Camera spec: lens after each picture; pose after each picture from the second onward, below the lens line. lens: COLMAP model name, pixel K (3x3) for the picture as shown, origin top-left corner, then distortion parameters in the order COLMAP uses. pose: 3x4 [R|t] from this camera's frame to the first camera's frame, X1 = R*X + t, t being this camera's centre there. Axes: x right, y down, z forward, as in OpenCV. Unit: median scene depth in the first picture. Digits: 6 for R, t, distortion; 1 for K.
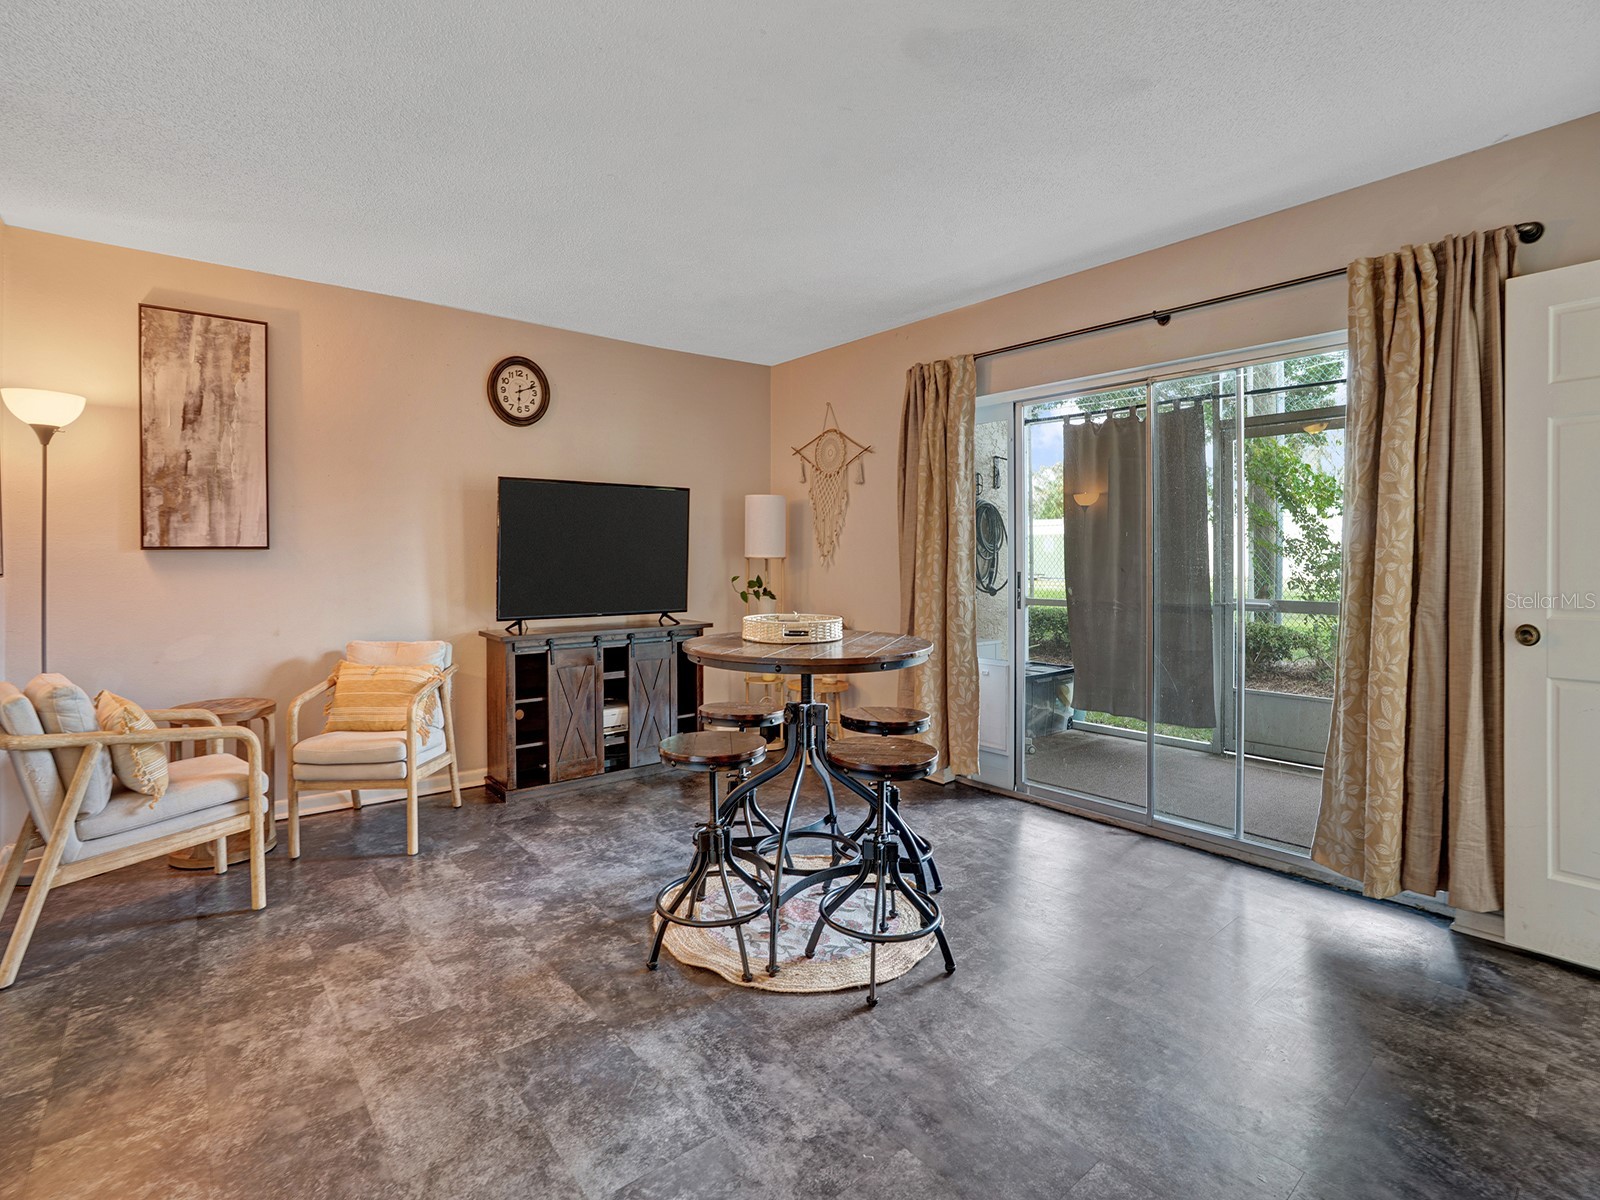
lens RADIAL K [[759.1, 0, 783.3], [0, 759.1, 566.1], [0, 0, 1]] dist [-0.080858, 0.031585]
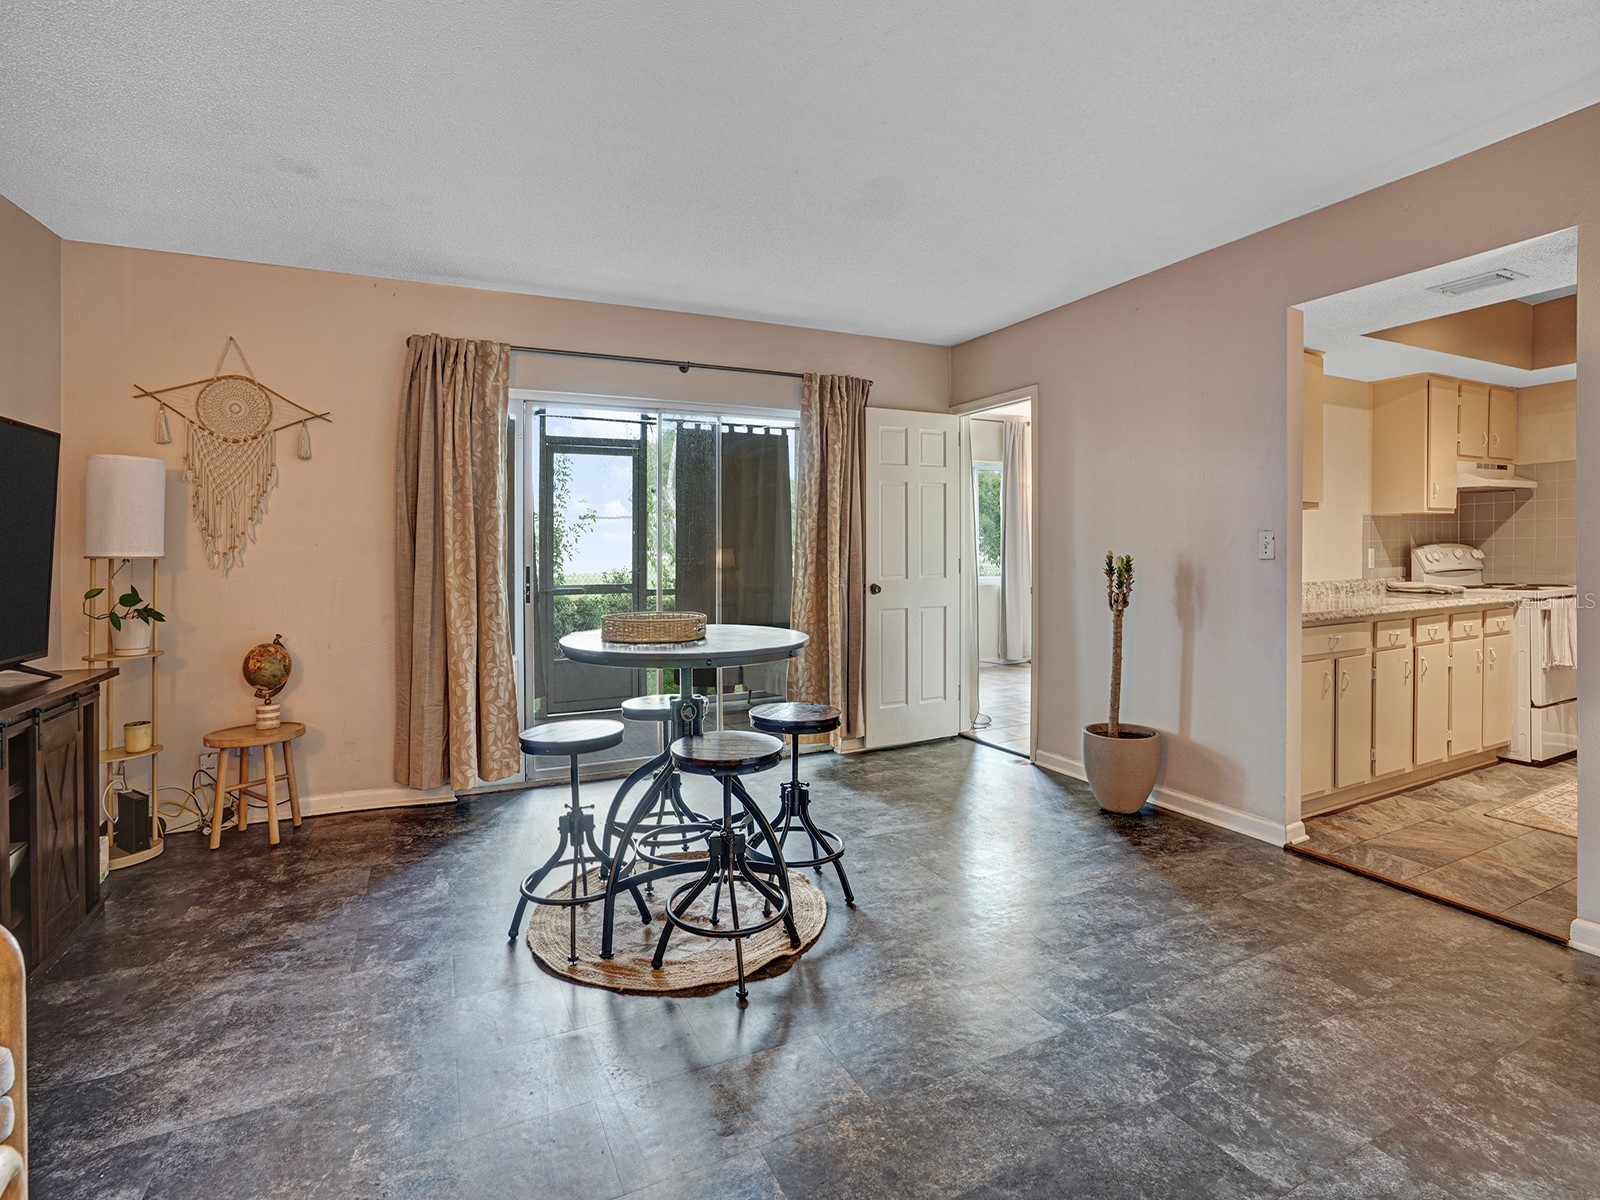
lens RADIAL K [[763.8, 0, 793.4], [0, 763.8, 563.8], [0, 0, 1]] dist [-0.037173, 0.012564]
pose [[0.252697, -0.018146, 0.967375, -0.712403], [0.019489, 0.999717, 0.013661, -0.004782], [-0.967349, 0.015401, 0.252979, 0.464626]]
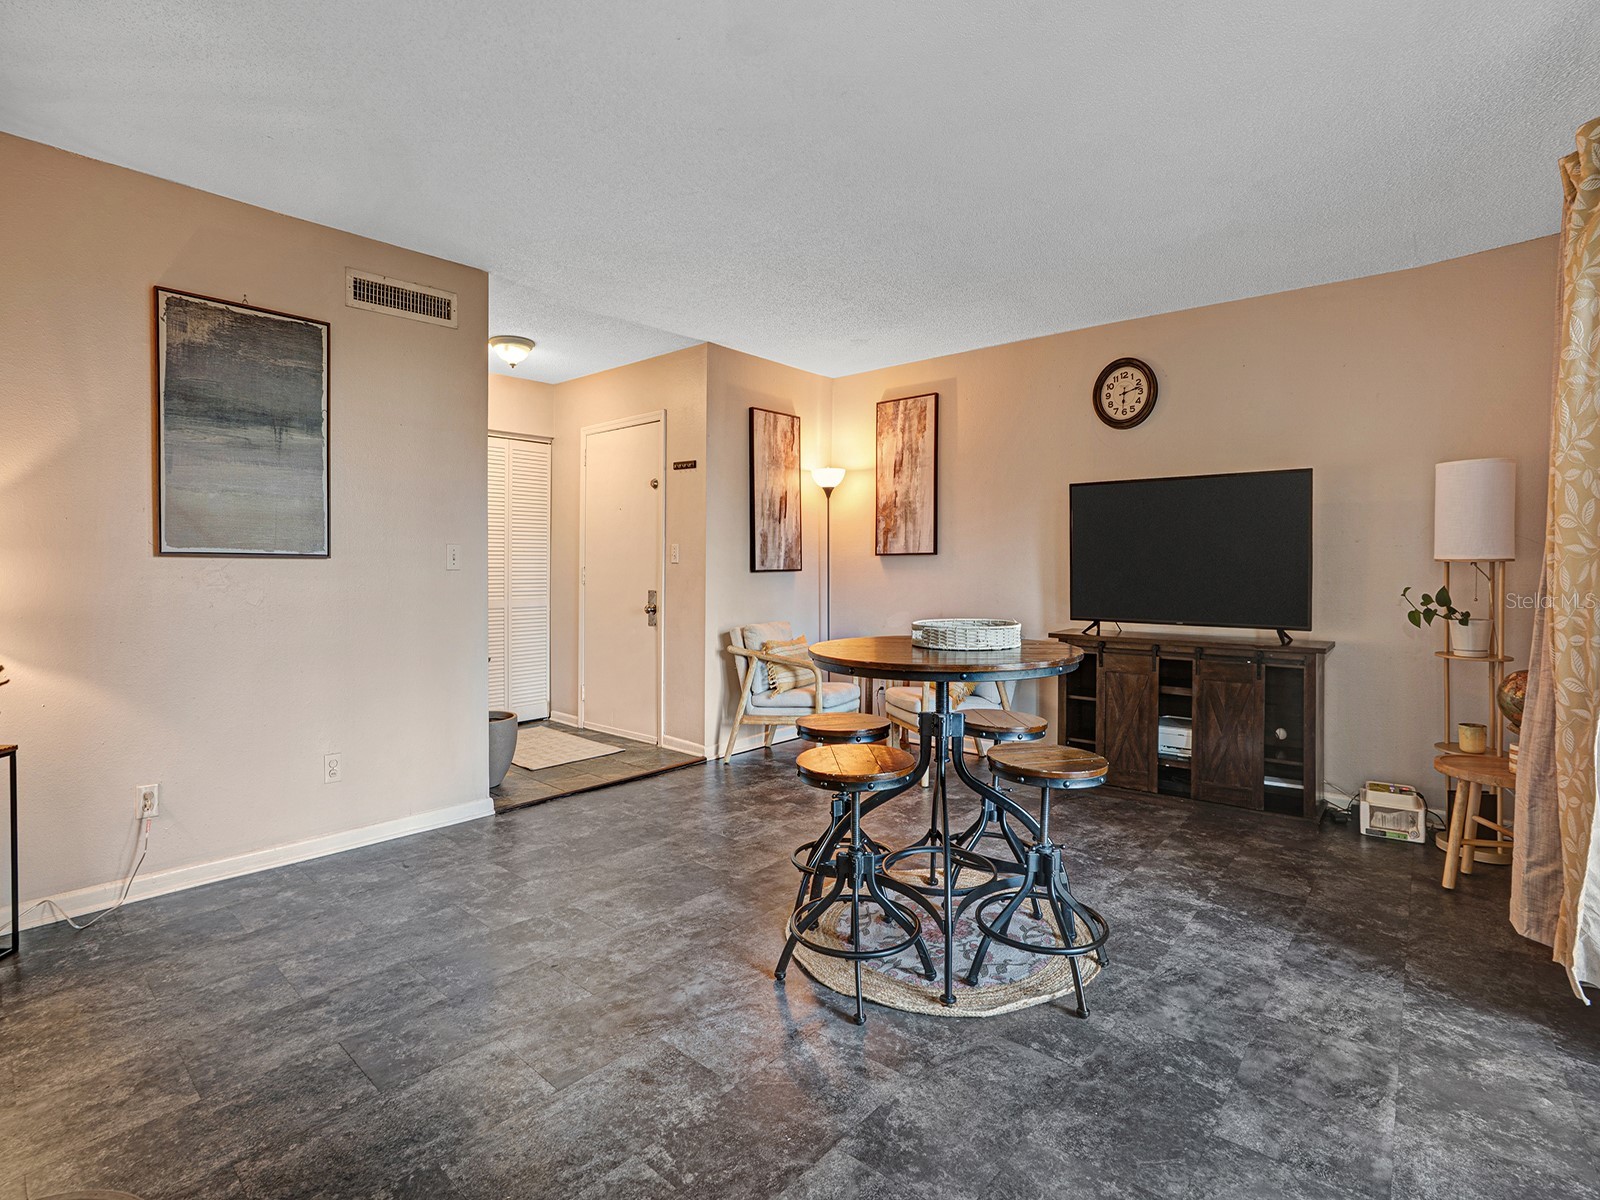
lens RADIAL K [[766.5, 0, 839.1], [0, 766.5, 600.7], [0, 0, 1]] dist [-0.068435, 0.000495]
pose [[0.205878, 0.039349, -0.977786, 0.710450], [-0.013256, 0.999212, 0.037420, 0.012894], [0.978488, 0.005257, 0.206238, 0.529686]]
